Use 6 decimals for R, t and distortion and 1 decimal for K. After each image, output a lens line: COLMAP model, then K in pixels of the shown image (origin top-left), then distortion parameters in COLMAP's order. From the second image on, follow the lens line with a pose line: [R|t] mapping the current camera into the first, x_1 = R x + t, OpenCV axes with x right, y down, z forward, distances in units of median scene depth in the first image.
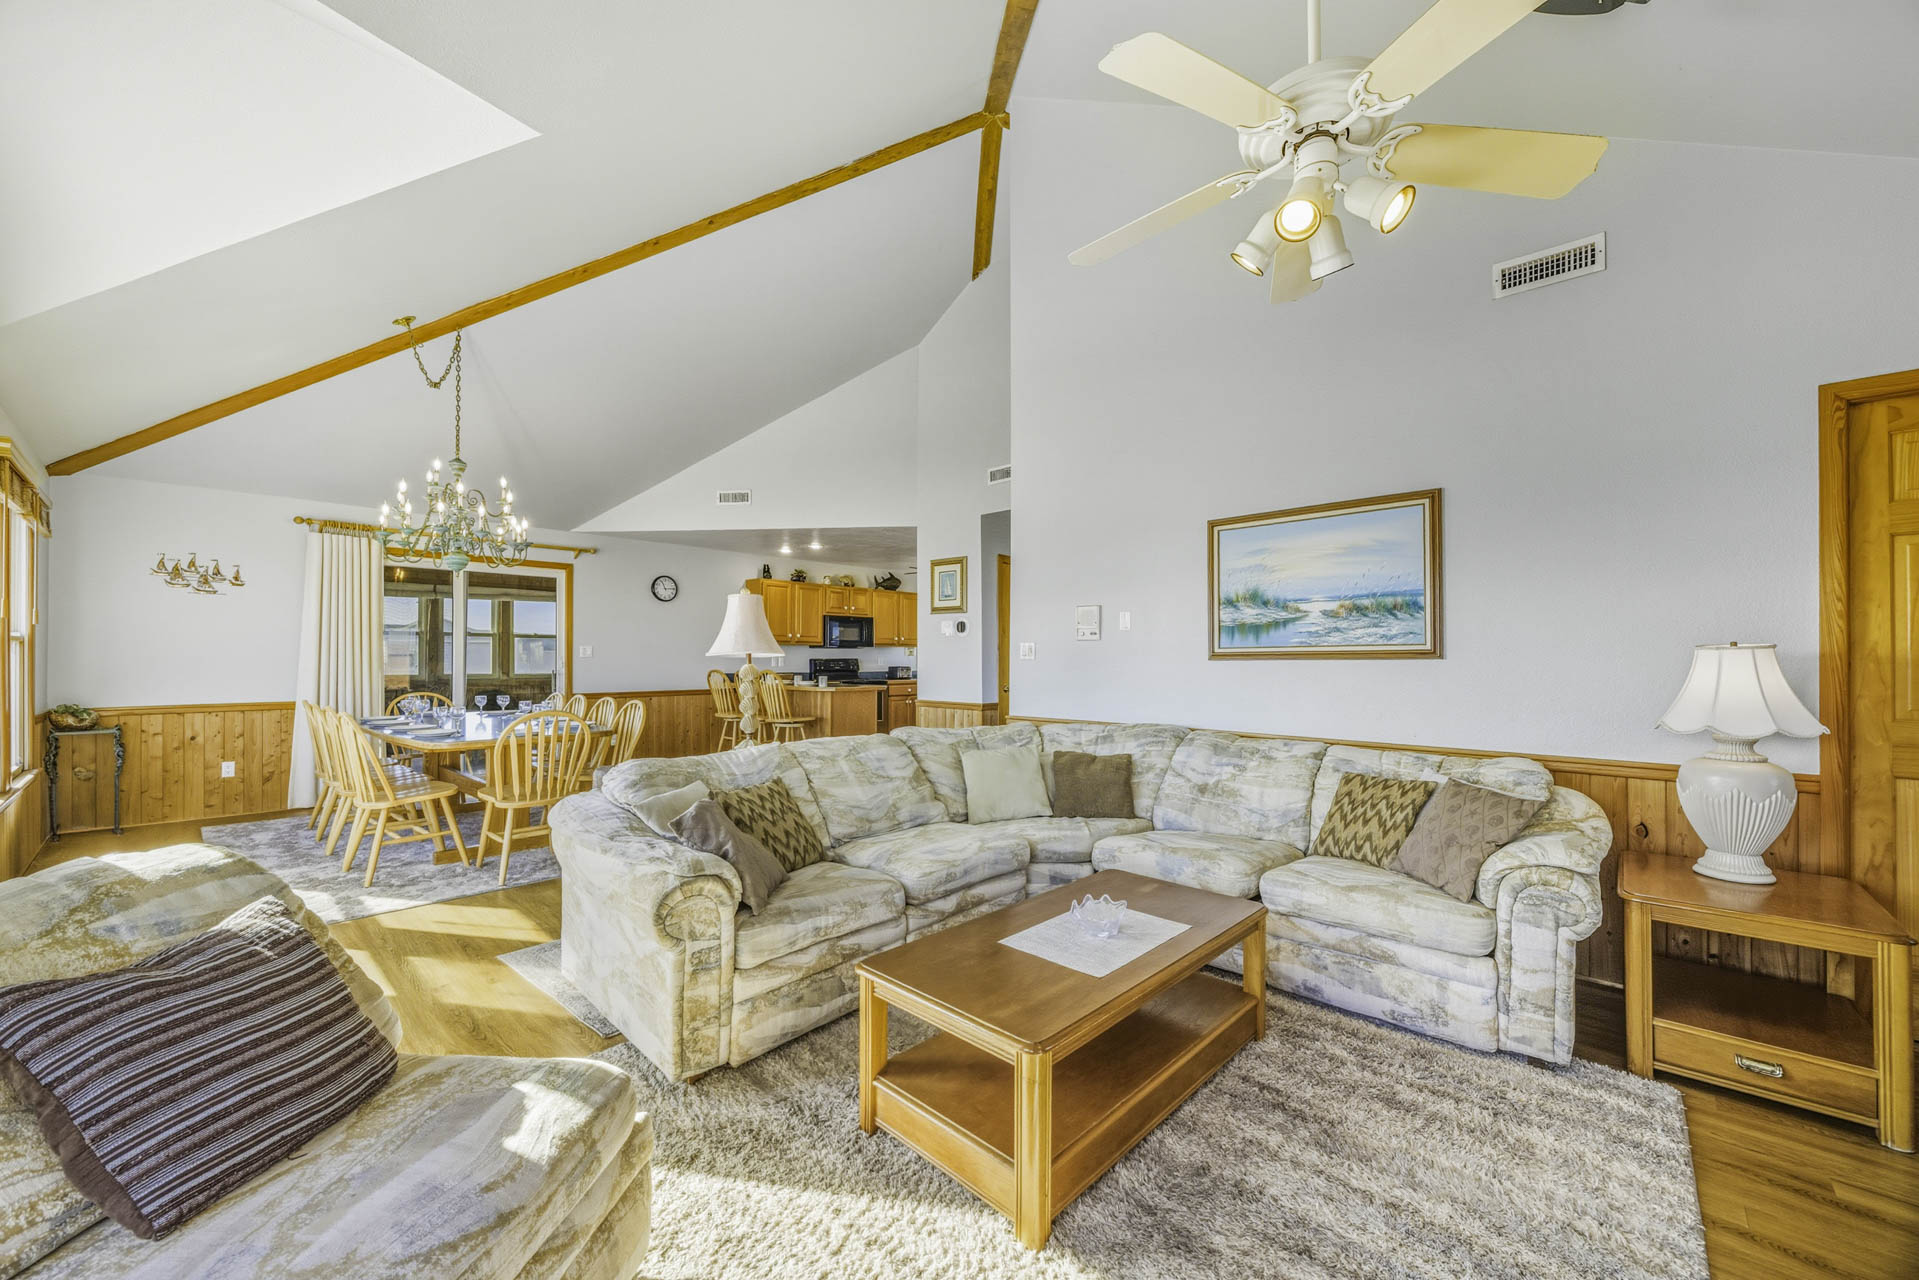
lens RADIAL K [[739.9, 0, 955.5], [0, 739.9, 649.1], [0, 0, 1]] dist [-0.000120, 0.000115]
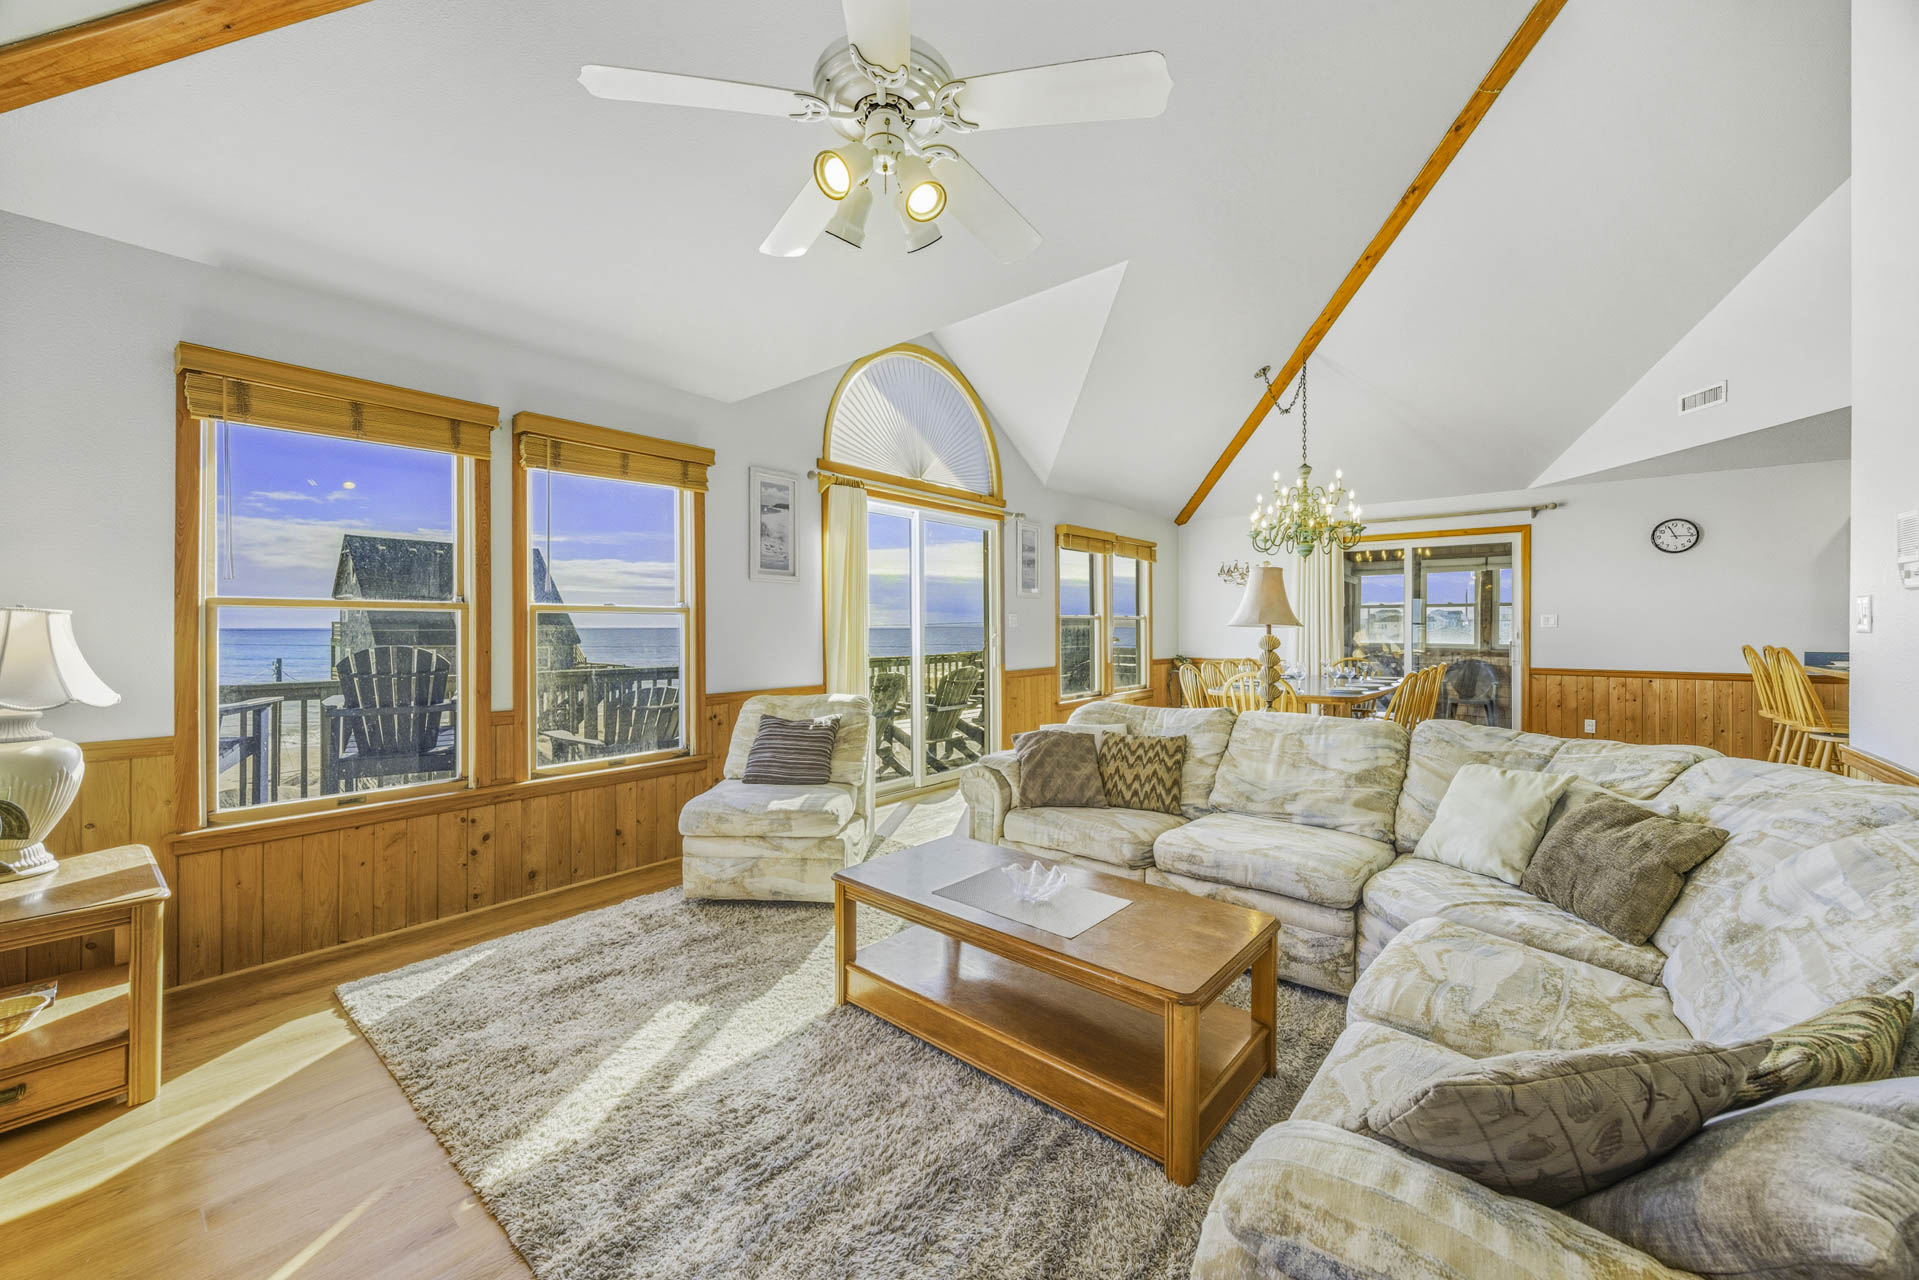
lens RADIAL K [[739.9, 0, 959.5], [0, 739.9, 624.6], [0, 0, 1]] dist [-0.000120, 0.000115]
pose [[0.057884, -0.003625, -0.998317, 0.400740], [0.012767, 0.999914, -0.002890, 0.002073], [0.998242, -0.012578, 0.057925, 0.276707]]
